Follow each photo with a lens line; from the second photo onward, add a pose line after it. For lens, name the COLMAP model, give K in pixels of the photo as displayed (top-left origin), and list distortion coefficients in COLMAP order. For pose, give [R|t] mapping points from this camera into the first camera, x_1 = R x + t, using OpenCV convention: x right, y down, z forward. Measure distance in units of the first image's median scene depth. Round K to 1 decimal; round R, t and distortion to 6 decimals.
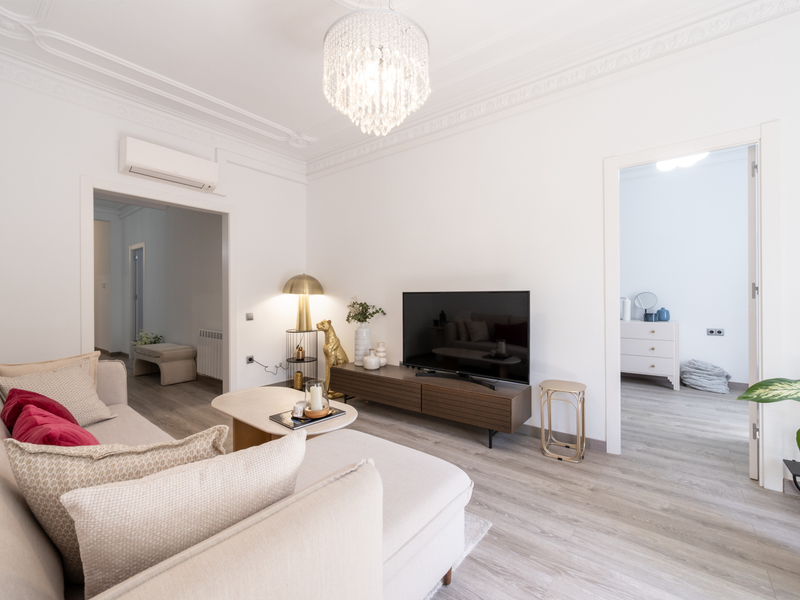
lens RADIAL K [[351.4, 0, 398.6], [0, 351.4, 300.0], [0, 0, 1]] dist [-0.002422, -0.000026]
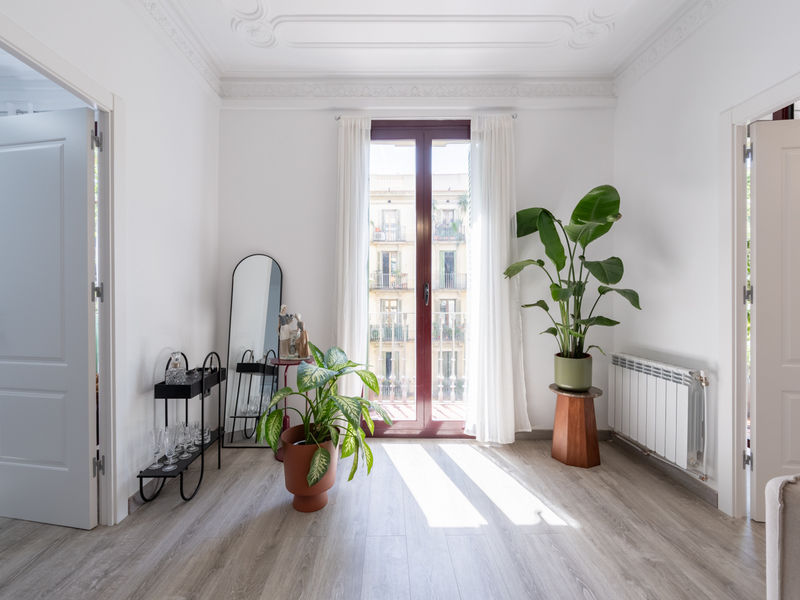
lens RADIAL K [[351.4, 0, 394.4], [0, 351.4, 297.2], [0, 0, 1]] dist [-0.002422, -0.000026]
pose [[-0.634436, 0.006309, 0.772949, -0.039321], [0.011331, 0.999935, 0.001138, -0.010626], [-0.772892, 0.009481, -0.634467, 0.664457]]
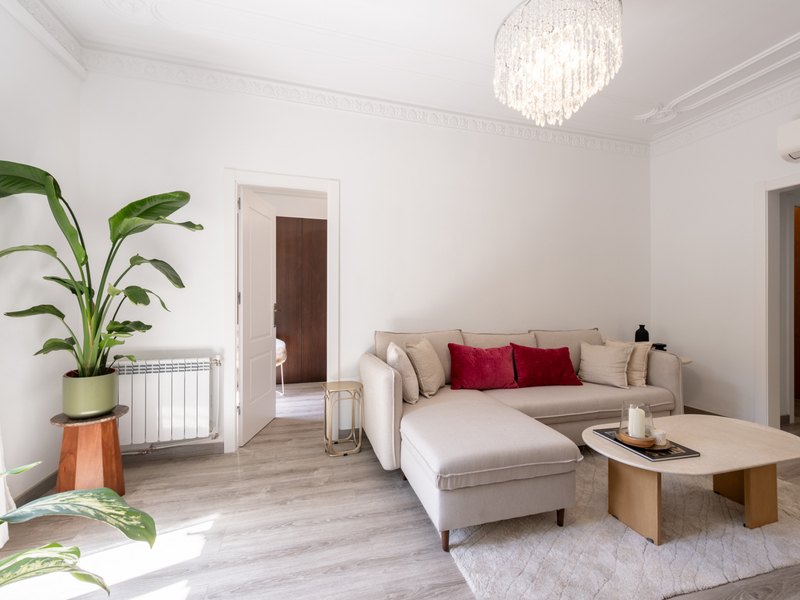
lens RADIAL K [[351.4, 0, 399.8], [0, 351.4, 298.7], [0, 0, 1]] dist [-0.002422, -0.000026]
pose [[-0.578403, 0.001655, -0.815749, 0.514953], [-0.003391, 0.999984, 0.004434, -0.012932], [0.815744, 0.005331, -0.578389, 0.677434]]
